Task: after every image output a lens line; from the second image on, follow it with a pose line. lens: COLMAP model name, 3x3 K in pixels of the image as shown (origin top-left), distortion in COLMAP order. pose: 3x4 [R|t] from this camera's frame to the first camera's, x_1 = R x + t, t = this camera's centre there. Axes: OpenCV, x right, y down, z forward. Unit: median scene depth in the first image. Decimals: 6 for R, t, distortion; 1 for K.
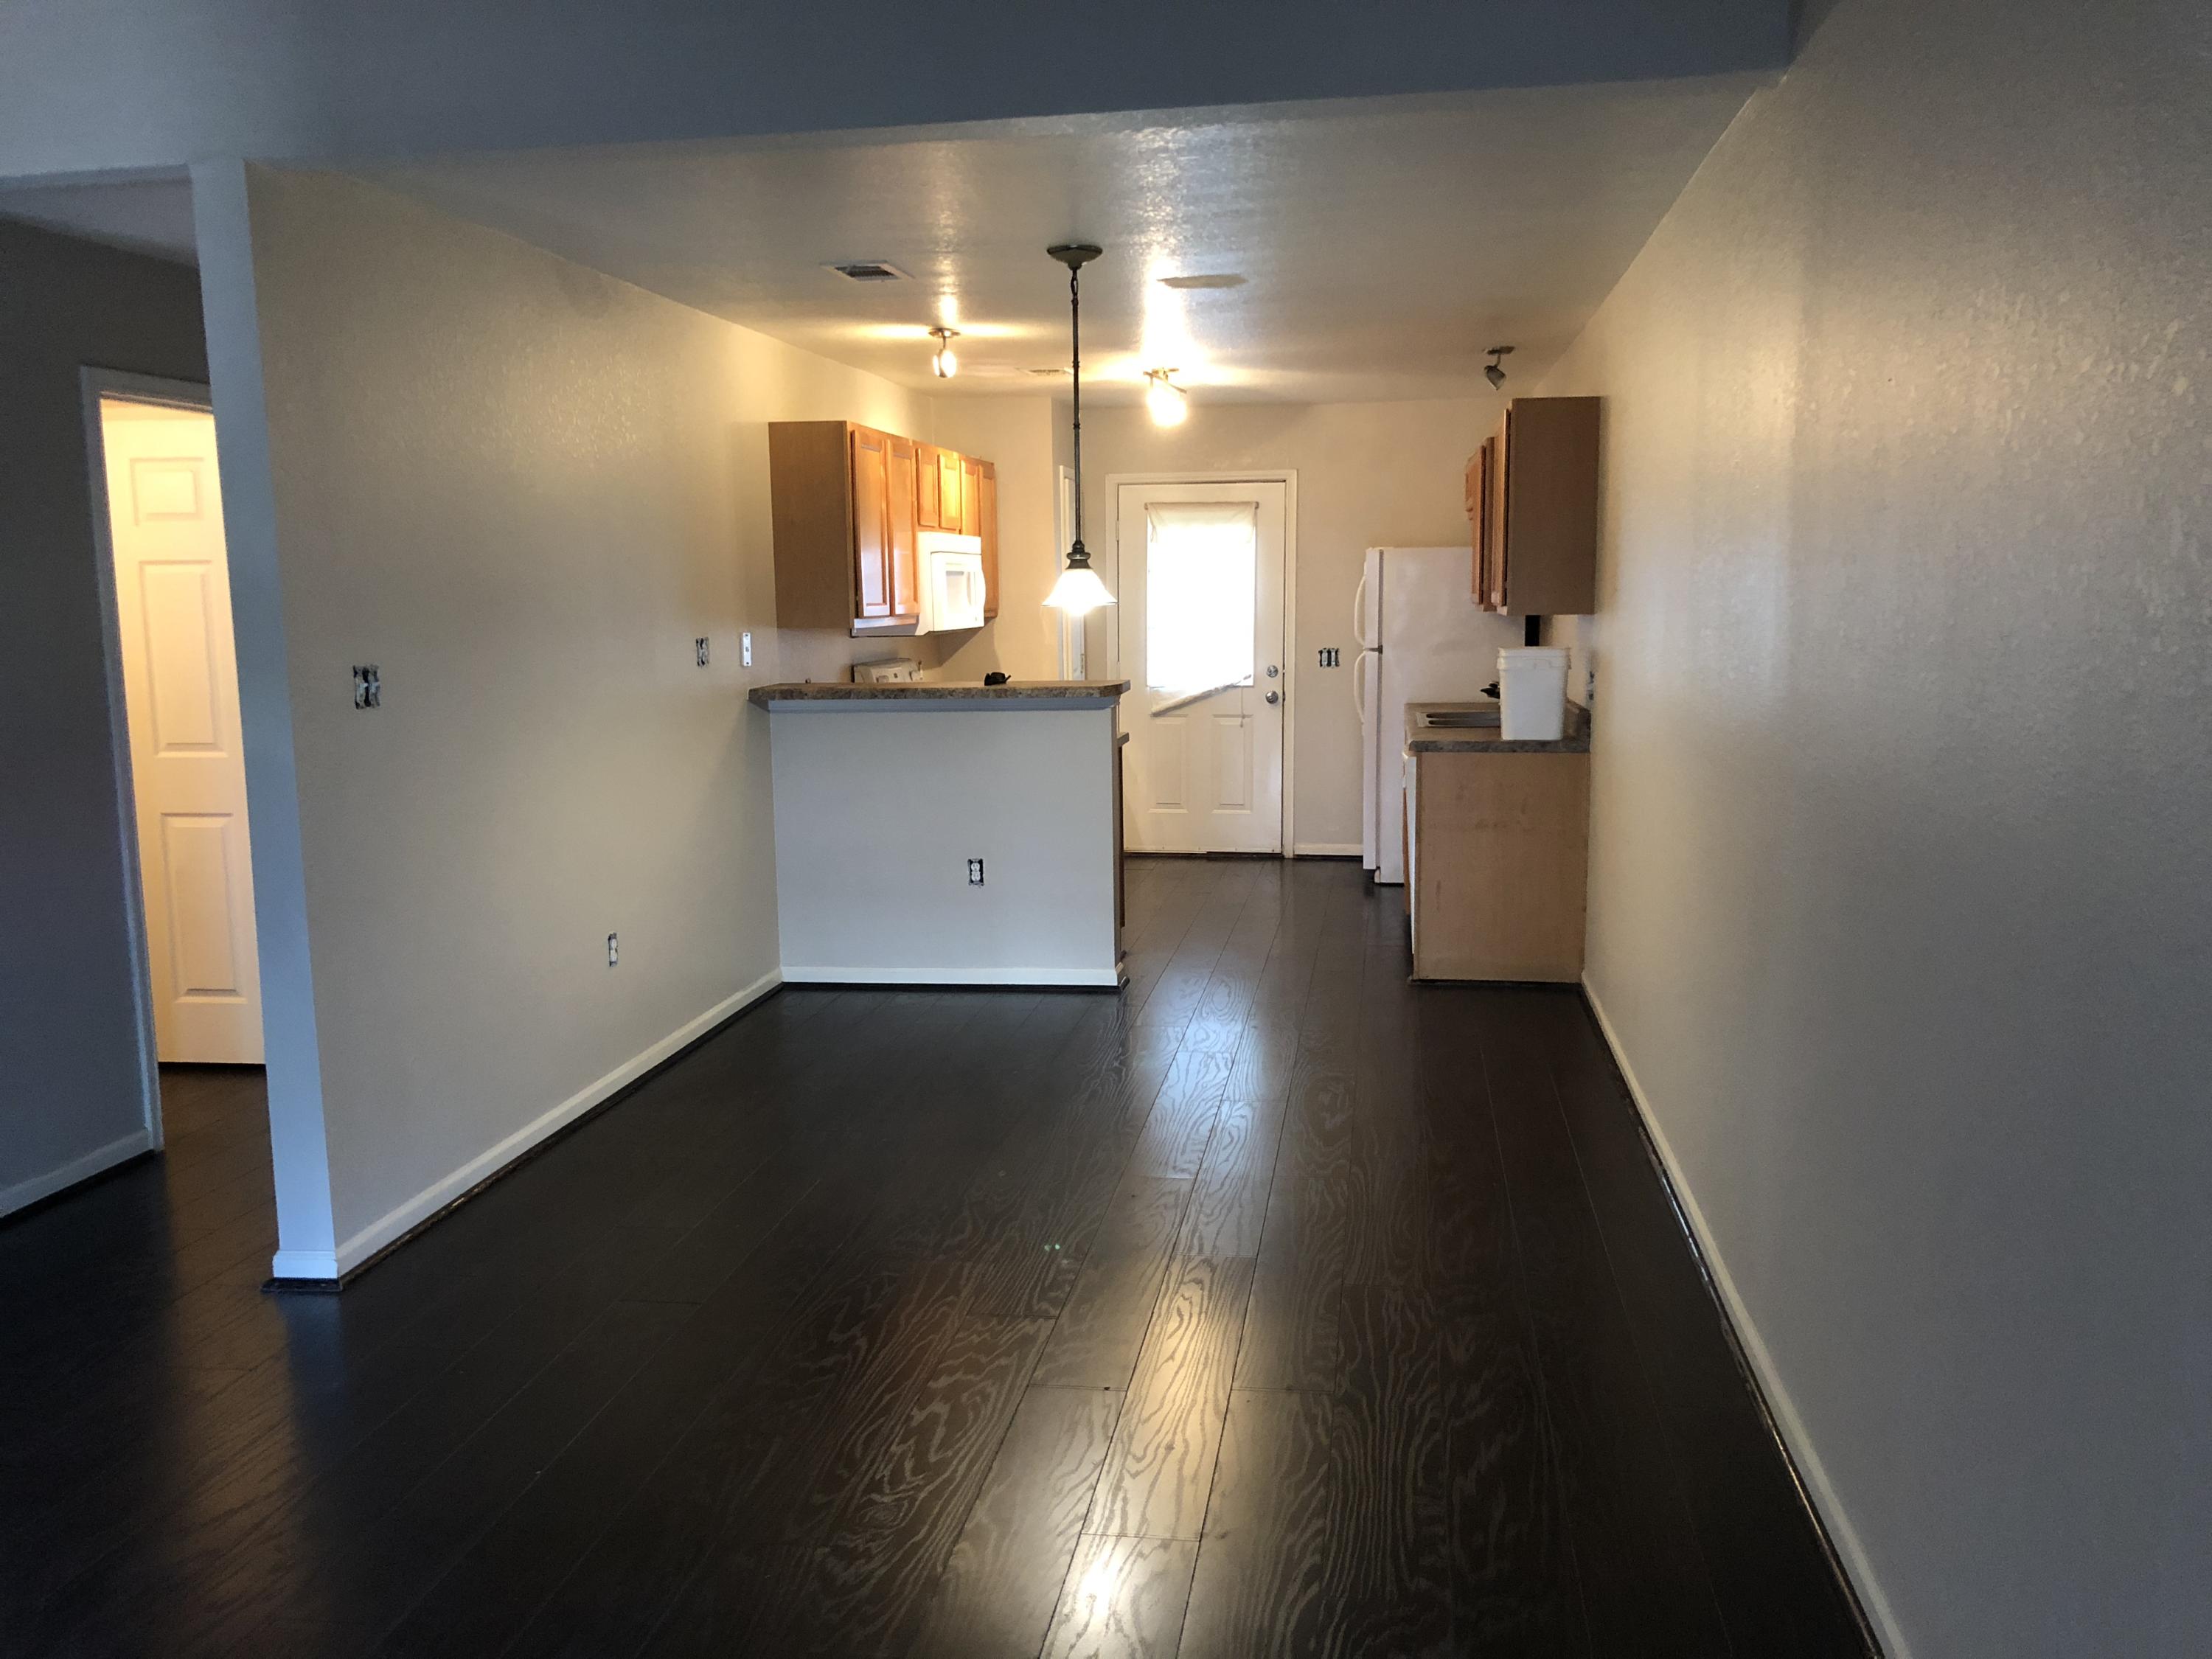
lens RADIAL K [[1831.7, 0, 1109.6], [0, 1831.7, 828.8], [0, 0, 1]] dist [0.055190, 0.000114]
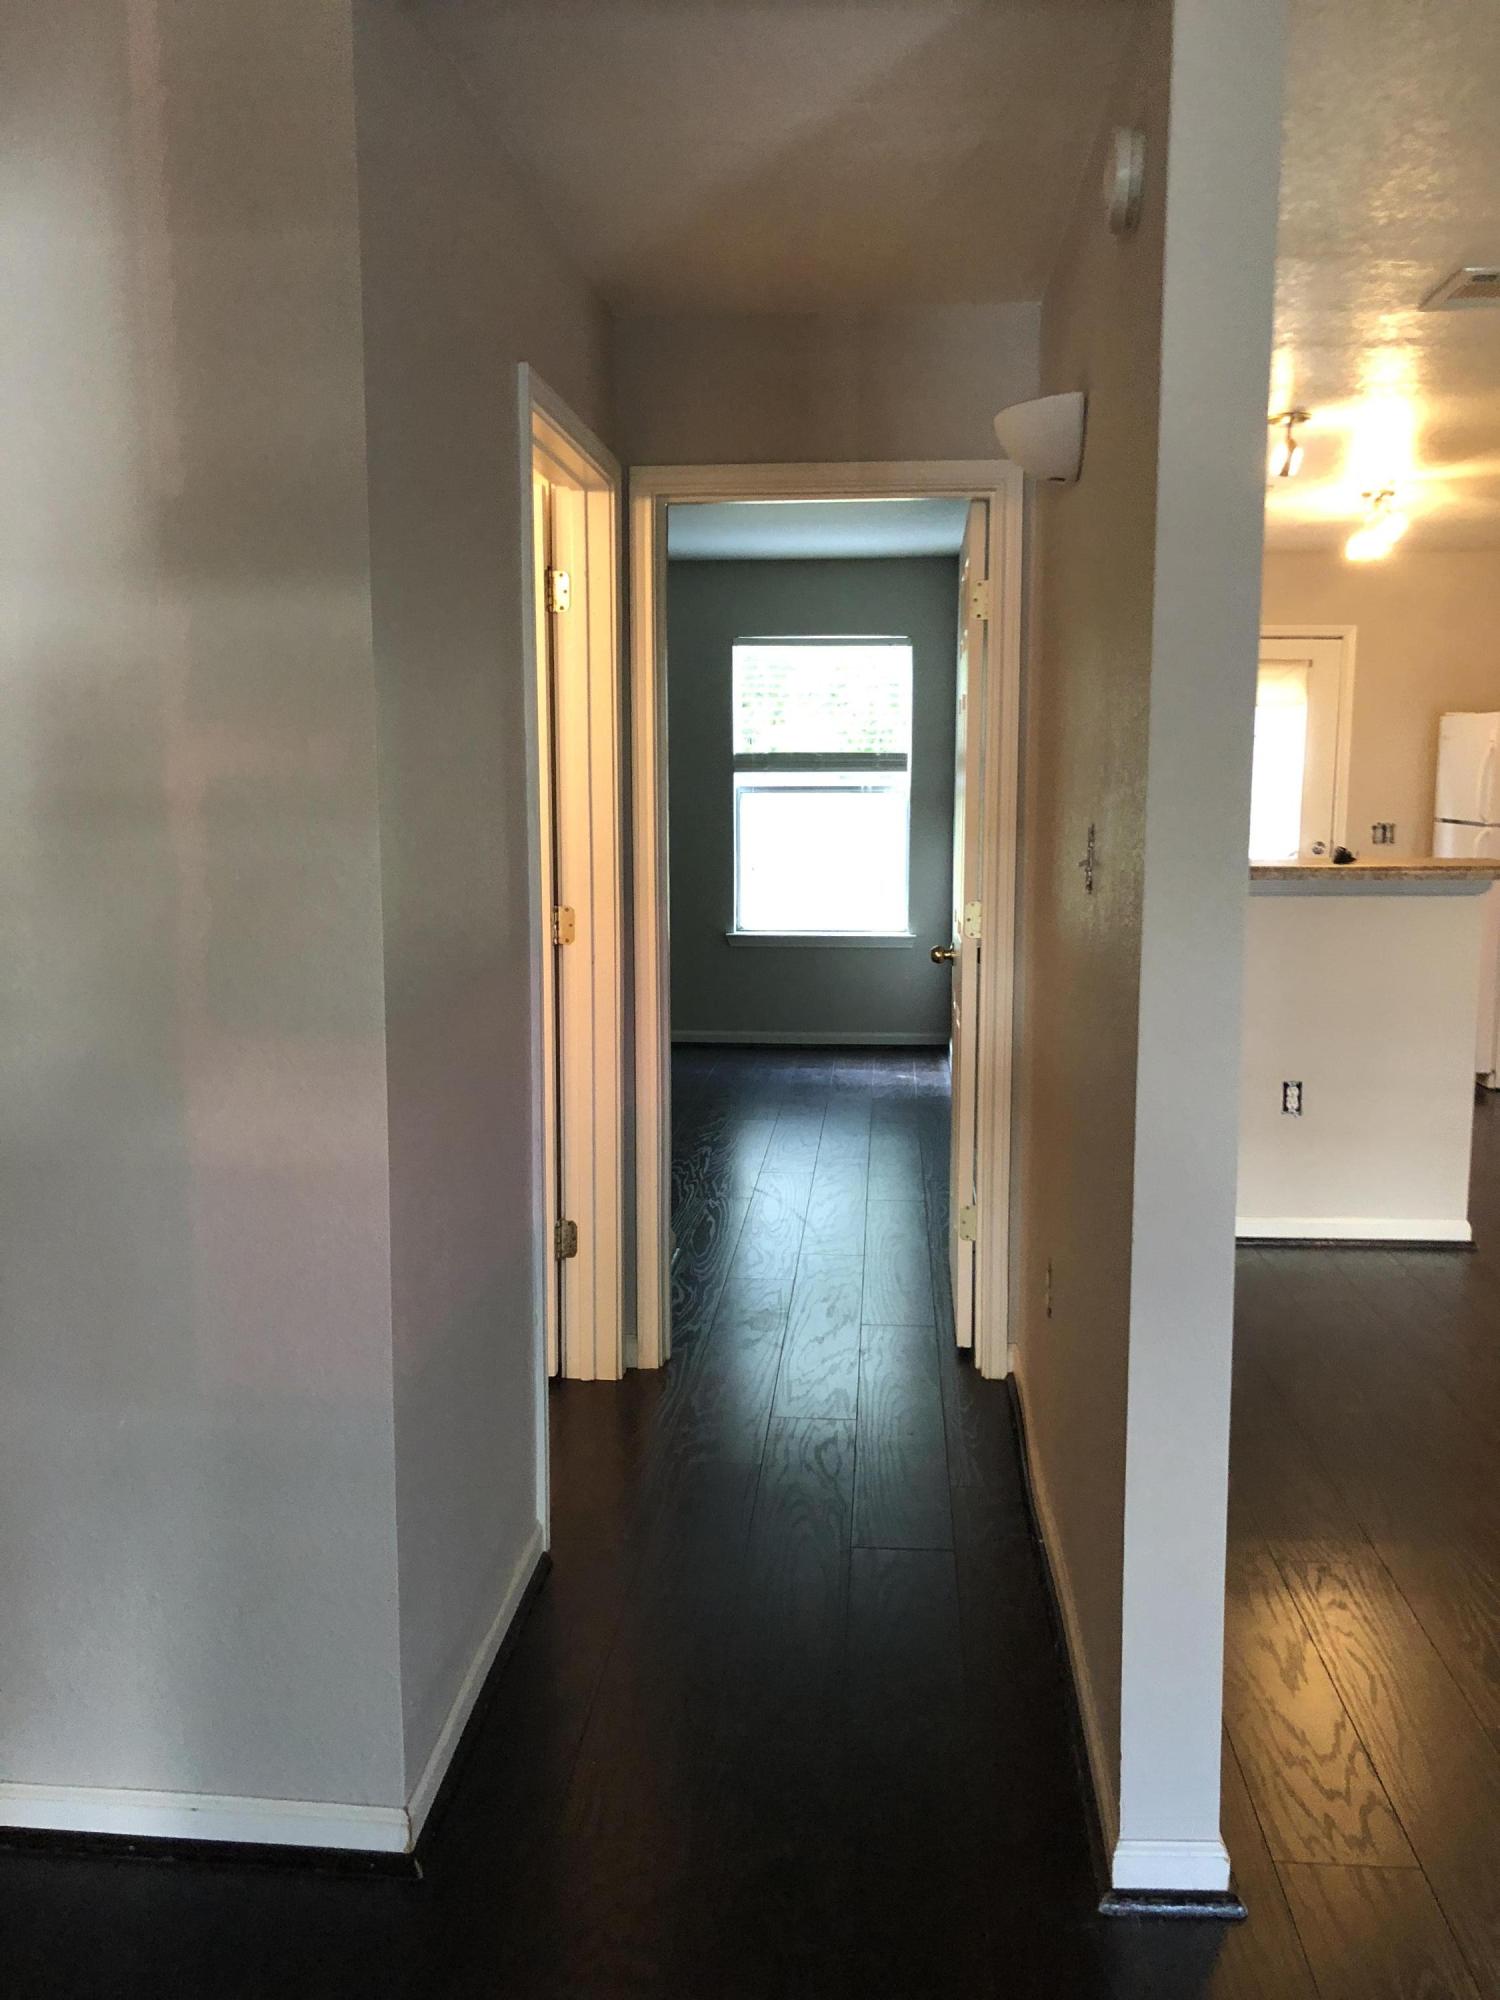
lens RADIAL K [[1656.1, 0, 751.0], [0, 1656.1, 1000.7], [0, 0, 1]] dist [0.055190, 0.000114]
pose [[0.996862, 0.004335, 0.079035, -0.365248], [-0.004876, 0.999966, 0.006660, -0.022312], [-0.079004, -0.007025, 0.996850, 0.296282]]
